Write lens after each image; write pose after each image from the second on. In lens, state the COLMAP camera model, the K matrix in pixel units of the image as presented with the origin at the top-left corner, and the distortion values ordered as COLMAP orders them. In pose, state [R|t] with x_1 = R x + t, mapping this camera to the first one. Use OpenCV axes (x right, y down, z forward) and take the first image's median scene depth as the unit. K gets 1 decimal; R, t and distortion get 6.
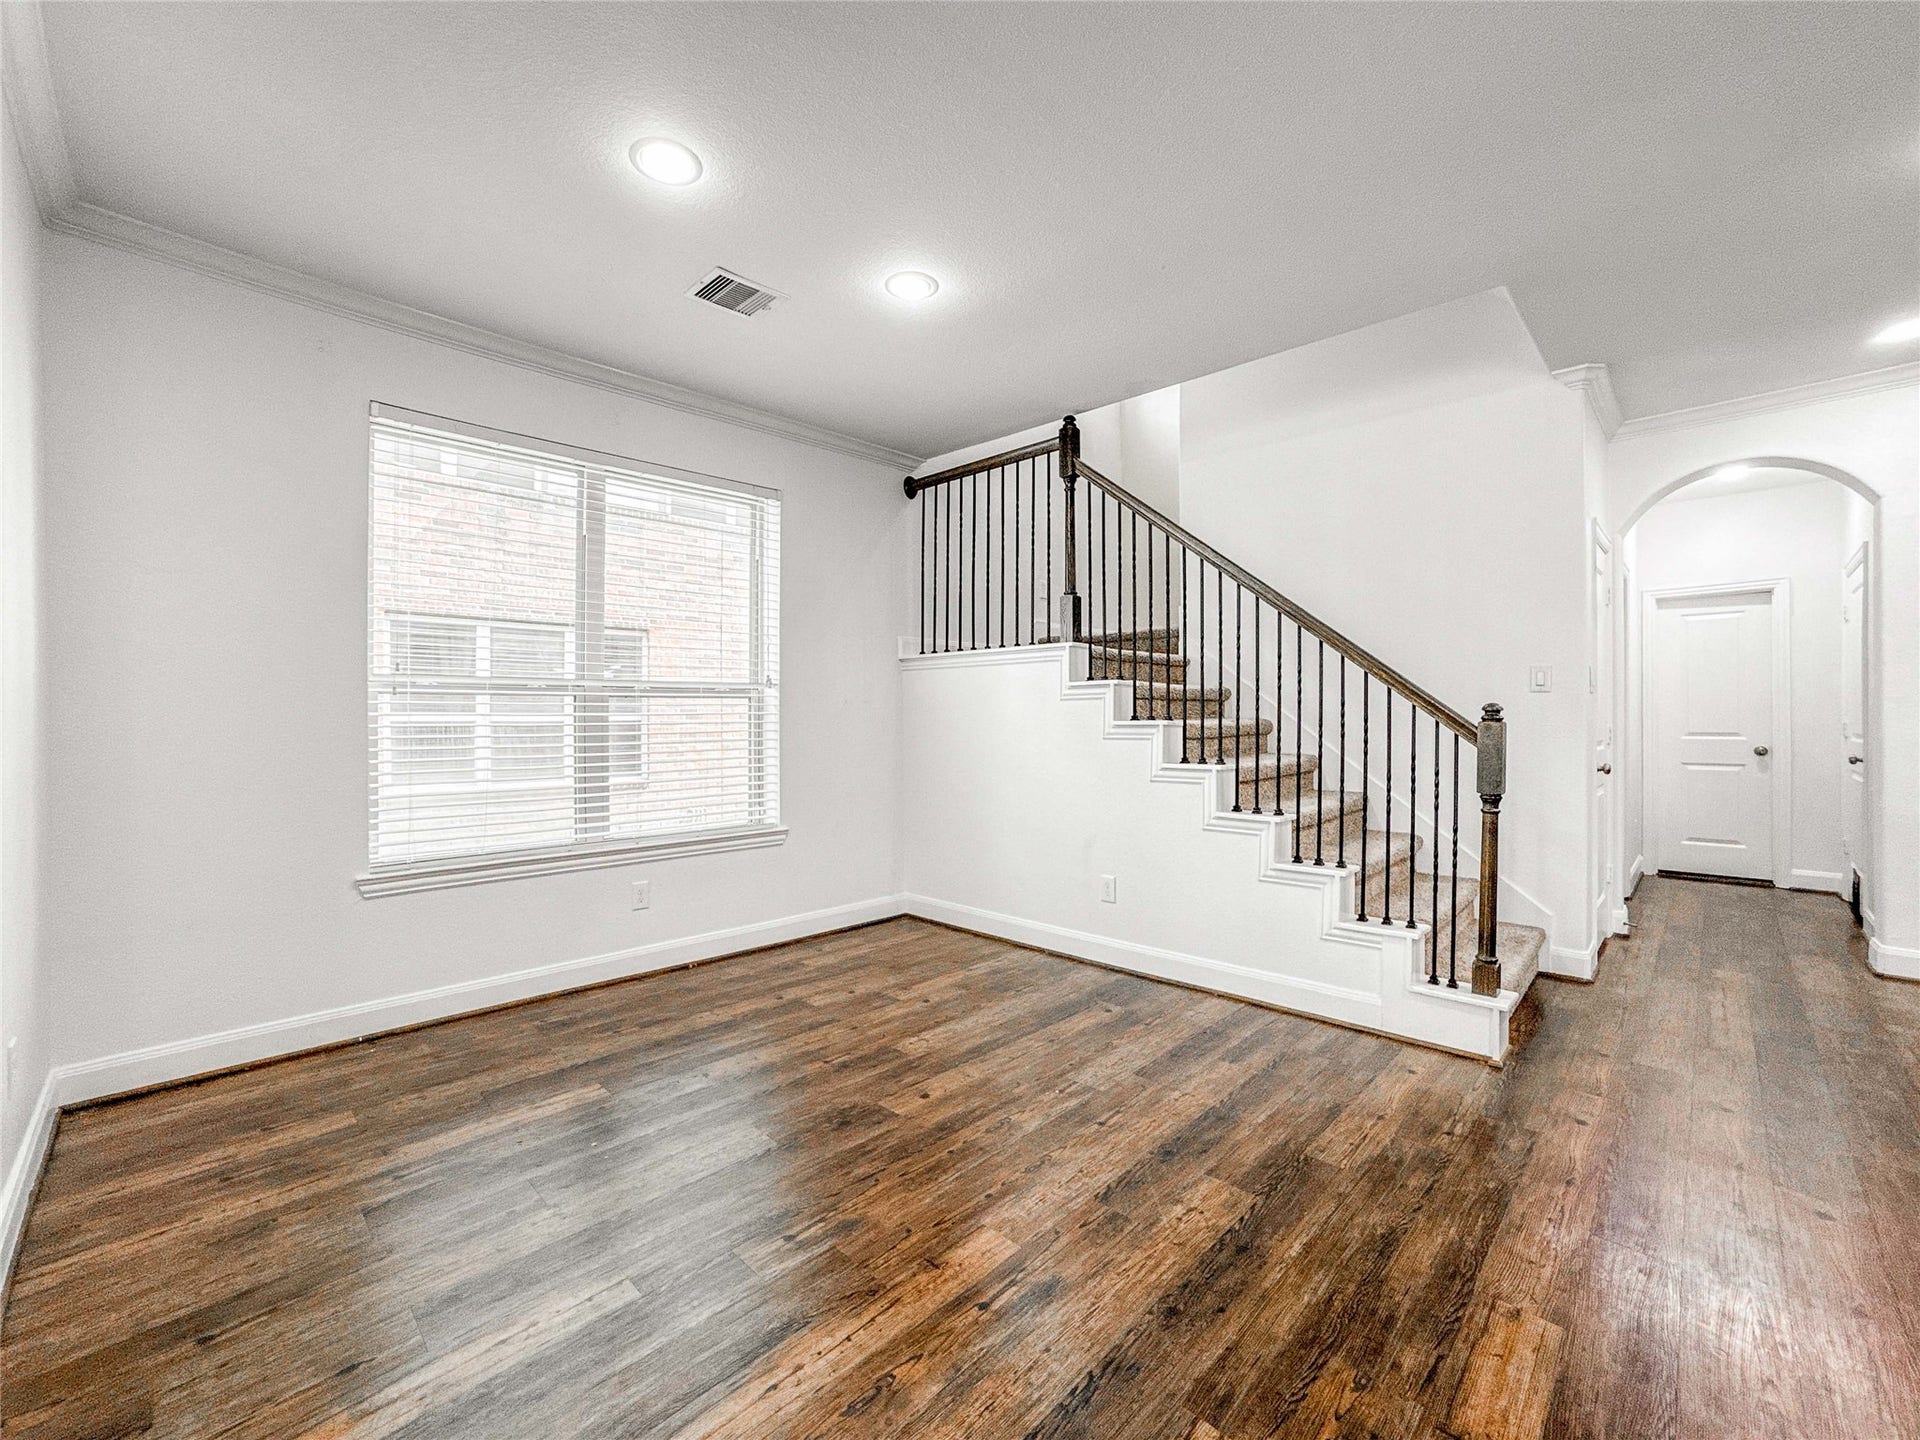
lens RADIAL K [[800.1, 0, 960.0], [0, 800.1, 720.0], [0, 0, 1]] dist [-0.071910, 0.032839]
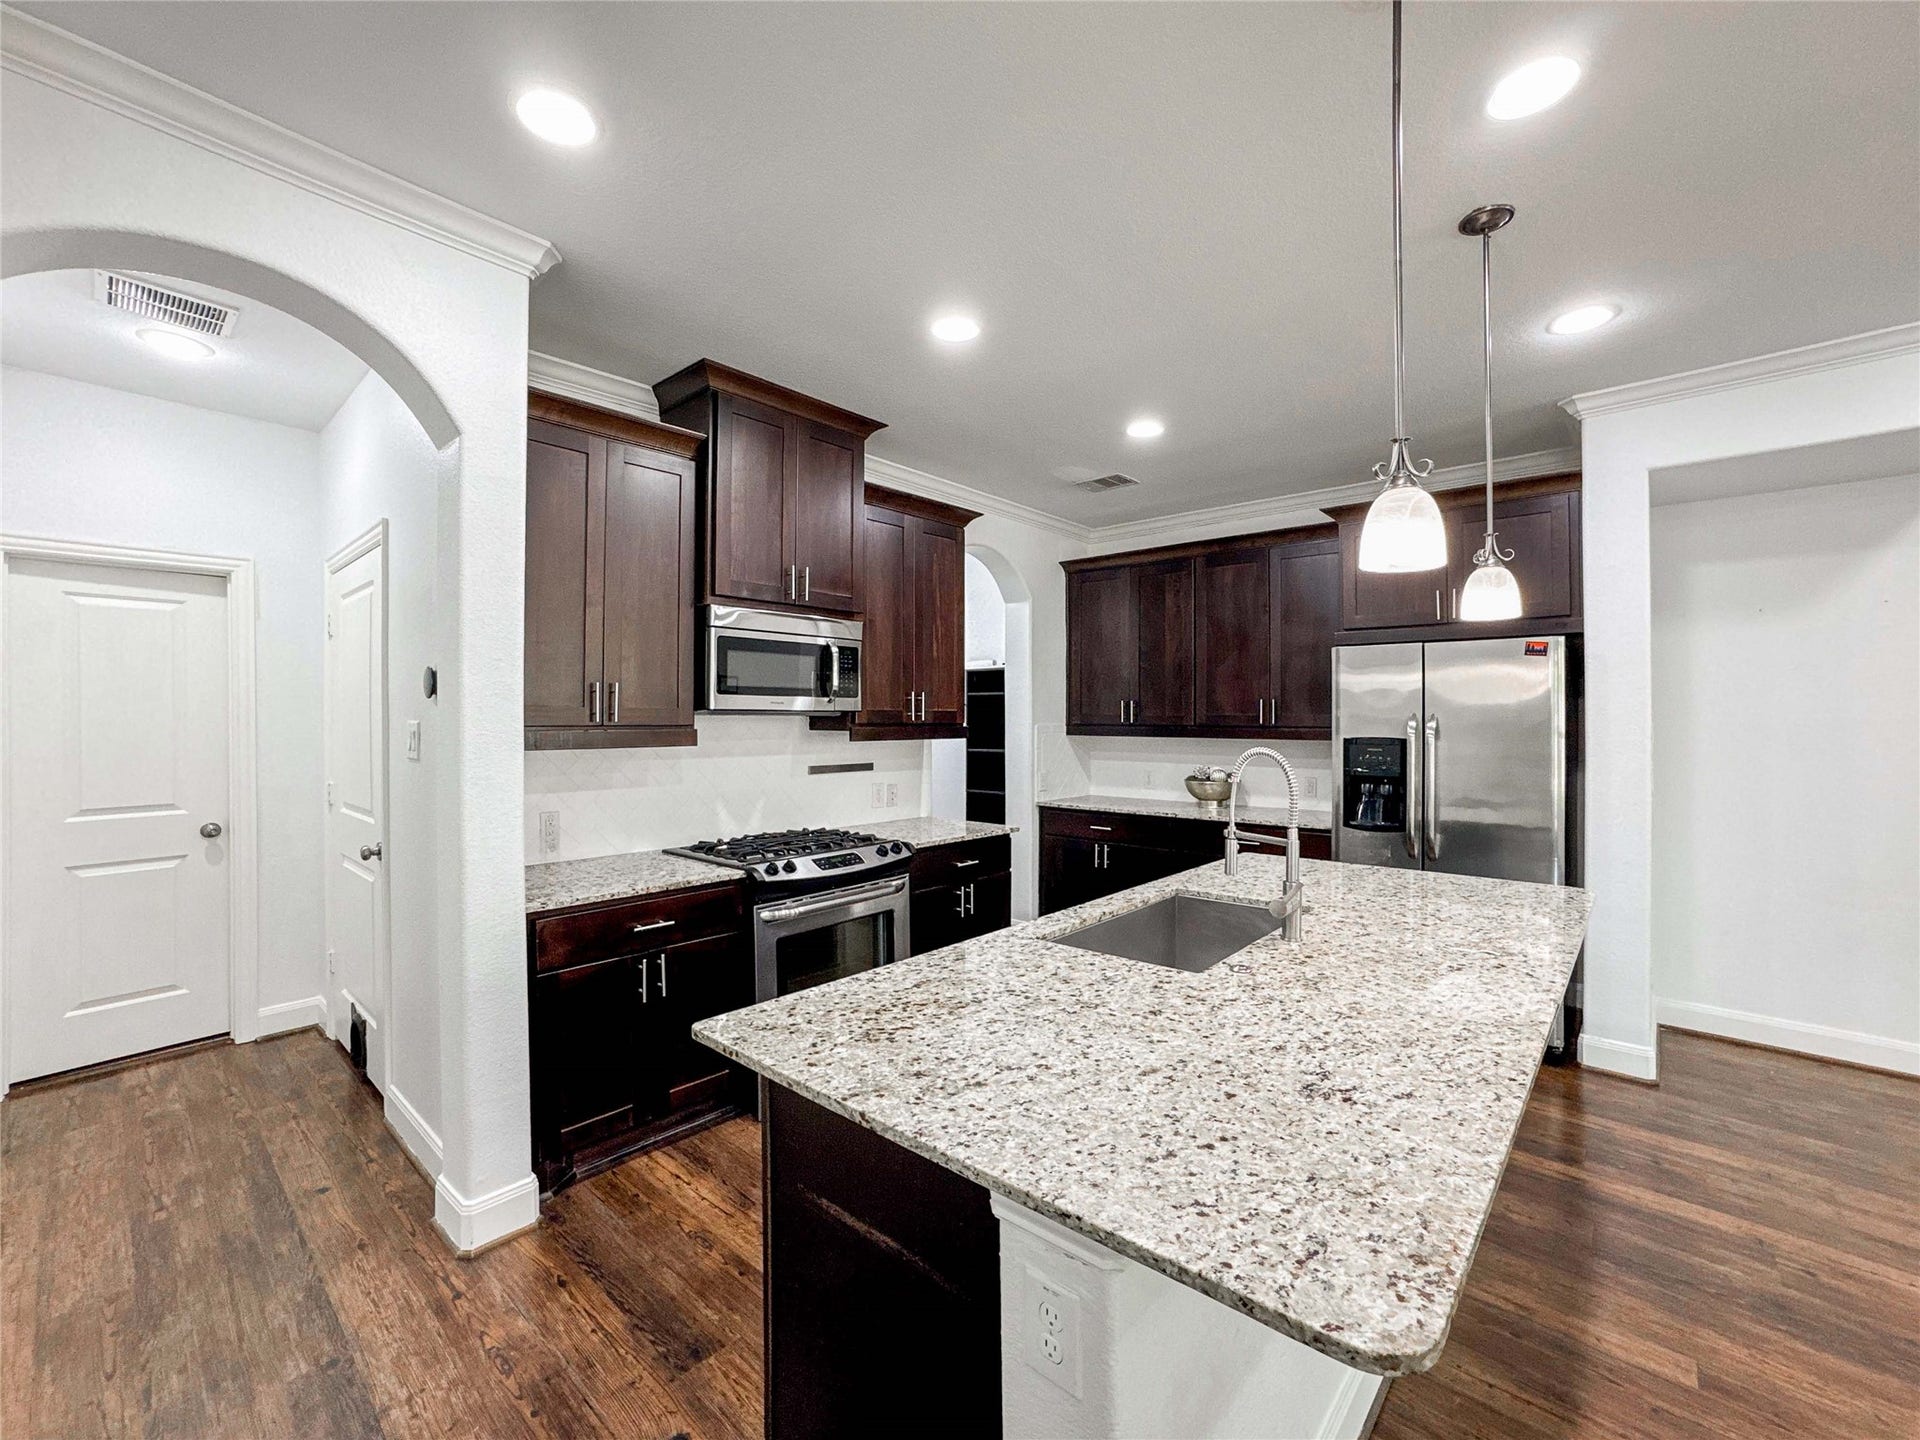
lens RADIAL K [[800.1, 0, 960.0], [0, 800.1, 720.0], [0, 0, 1]] dist [-0.071910, 0.032839]
pose [[-0.055092, 0.005514, 0.998466, 0.386855], [0.010178, 0.999936, -0.004961, -0.040076], [-0.998429, 0.009889, -0.055145, 0.428547]]
